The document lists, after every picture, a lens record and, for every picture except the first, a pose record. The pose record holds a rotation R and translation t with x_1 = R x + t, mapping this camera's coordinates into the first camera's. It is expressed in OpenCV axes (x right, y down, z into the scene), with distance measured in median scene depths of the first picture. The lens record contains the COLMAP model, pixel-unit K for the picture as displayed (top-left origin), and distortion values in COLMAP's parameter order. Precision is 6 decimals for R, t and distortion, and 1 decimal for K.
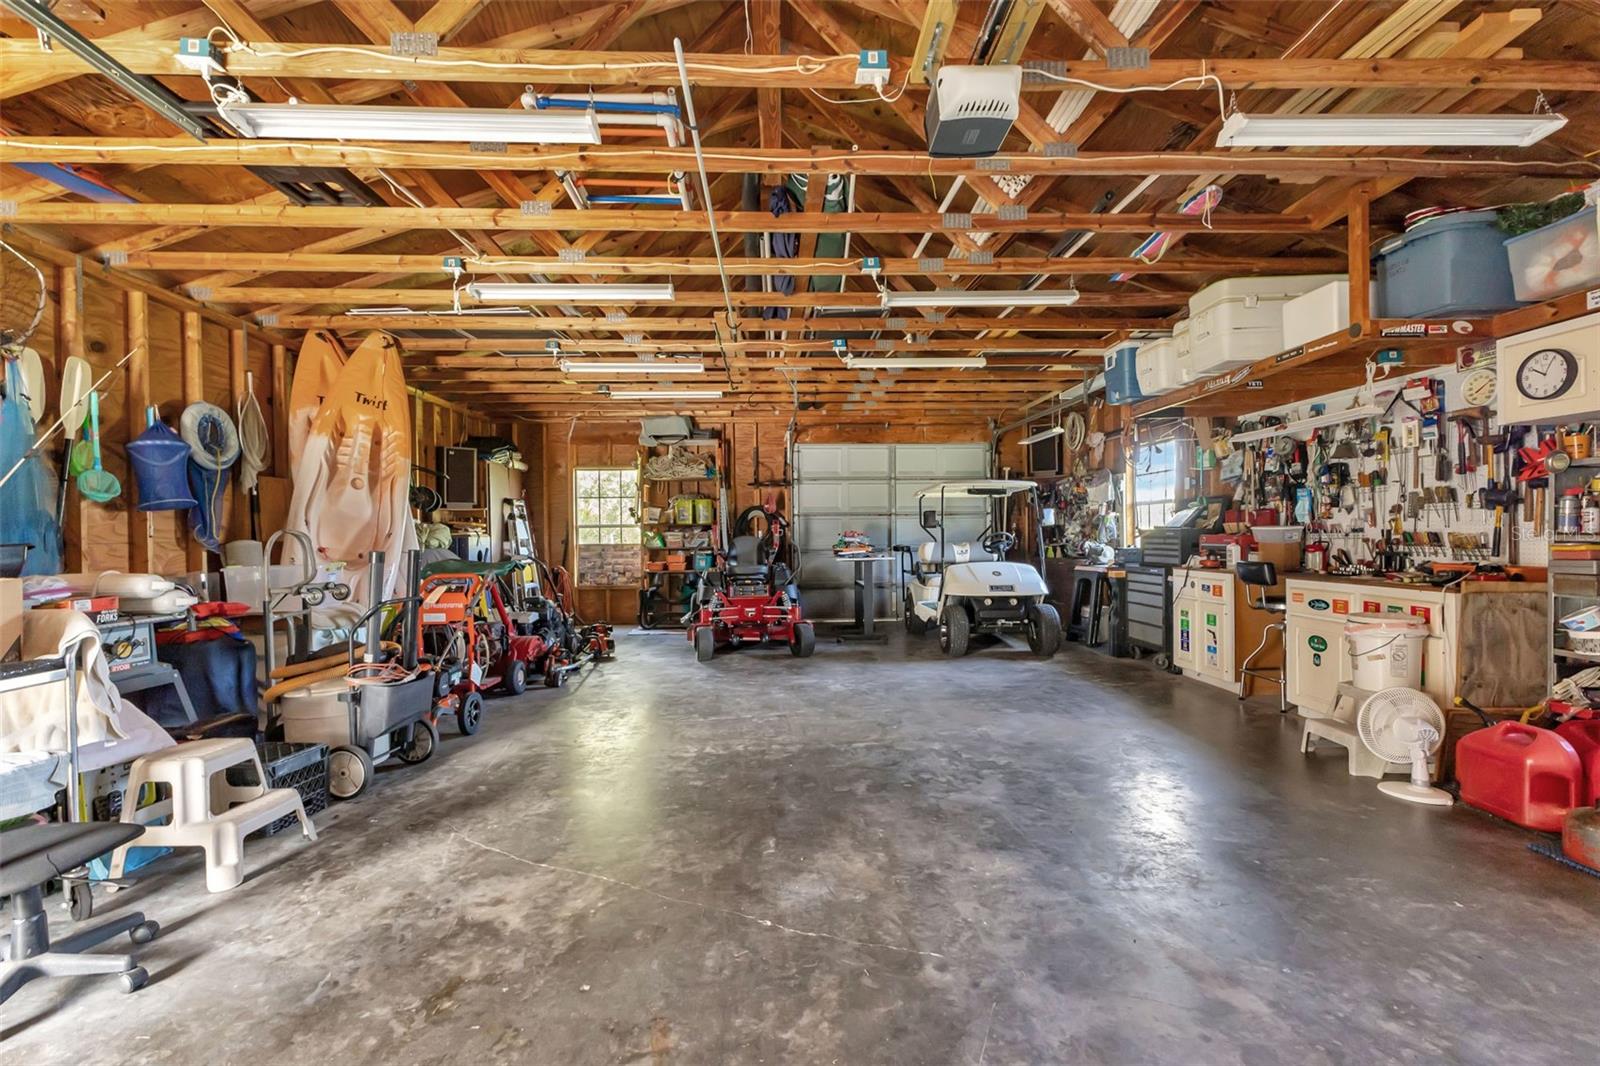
lens RADIAL K [[712.5, 0, 803.7], [0, 712.5, 558.0], [0, 0, 1]] dist [0.012019, -0.000345]
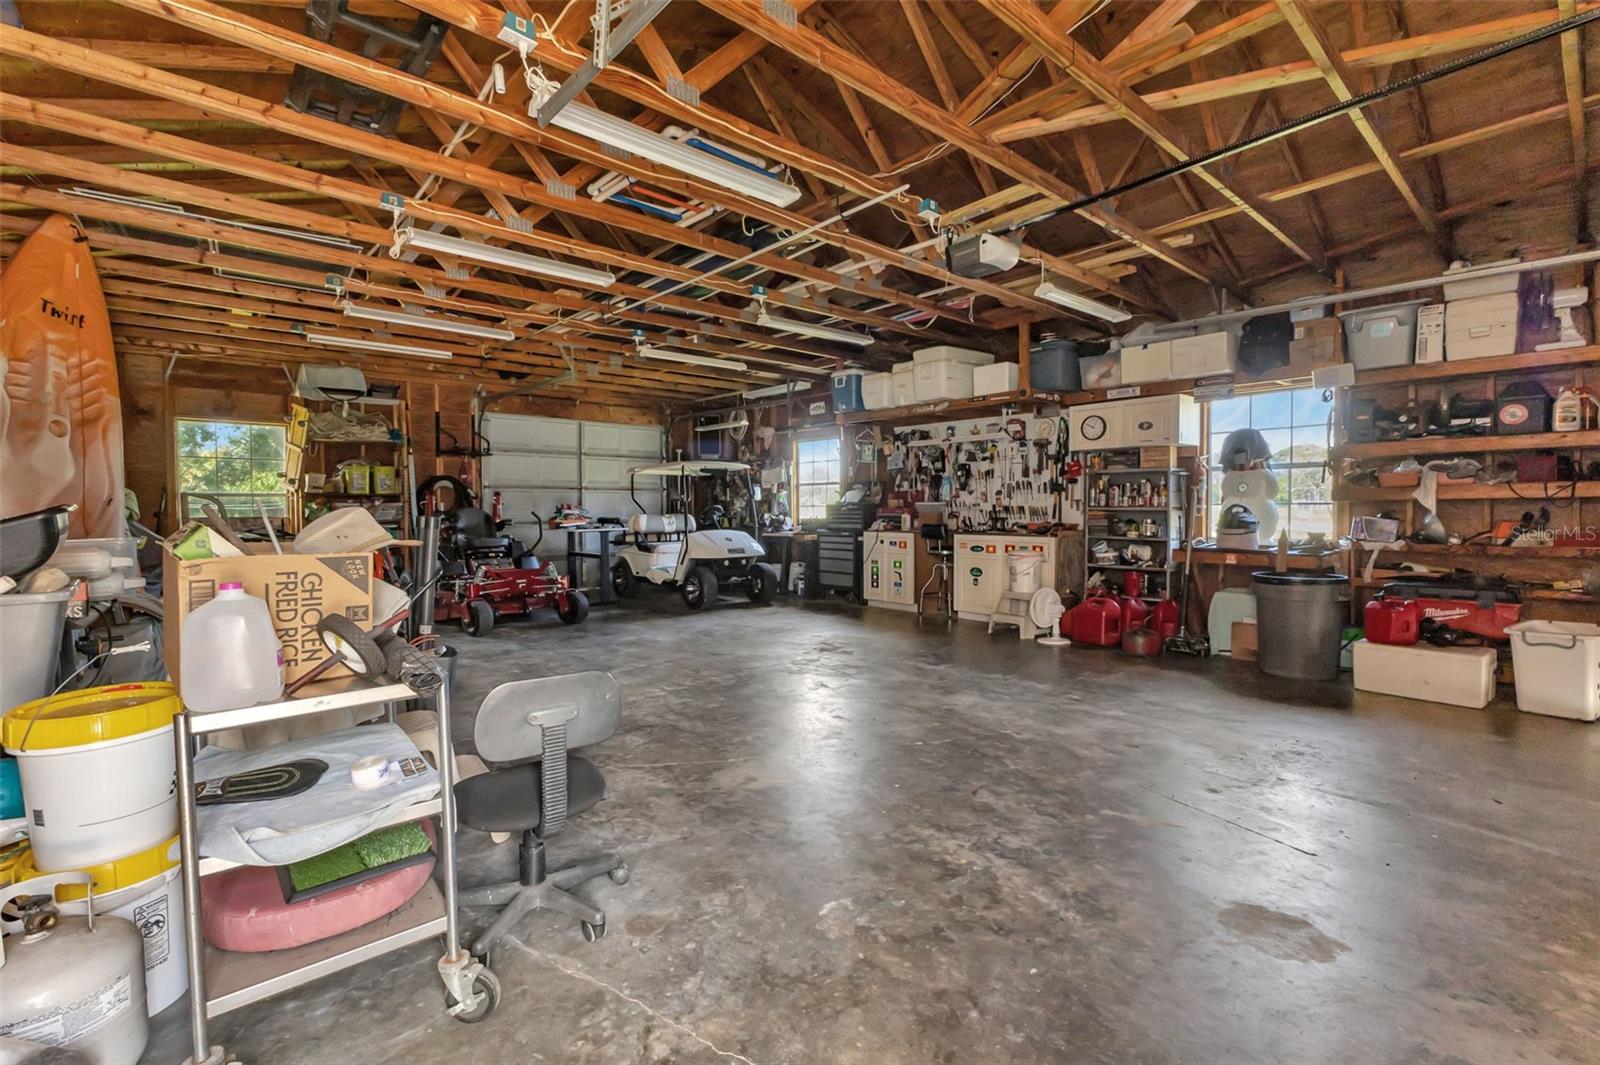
lens RADIAL K [[712.5, 0, 803.7], [0, 712.5, 557.5], [0, 0, 1]] dist [0.012019, -0.000345]
pose [[0.775267, -0.038929, 0.630432, -0.594643], [0.018785, 0.999078, 0.038593, 0.012034], [-0.631354, -0.018078, 0.775284, -0.036018]]
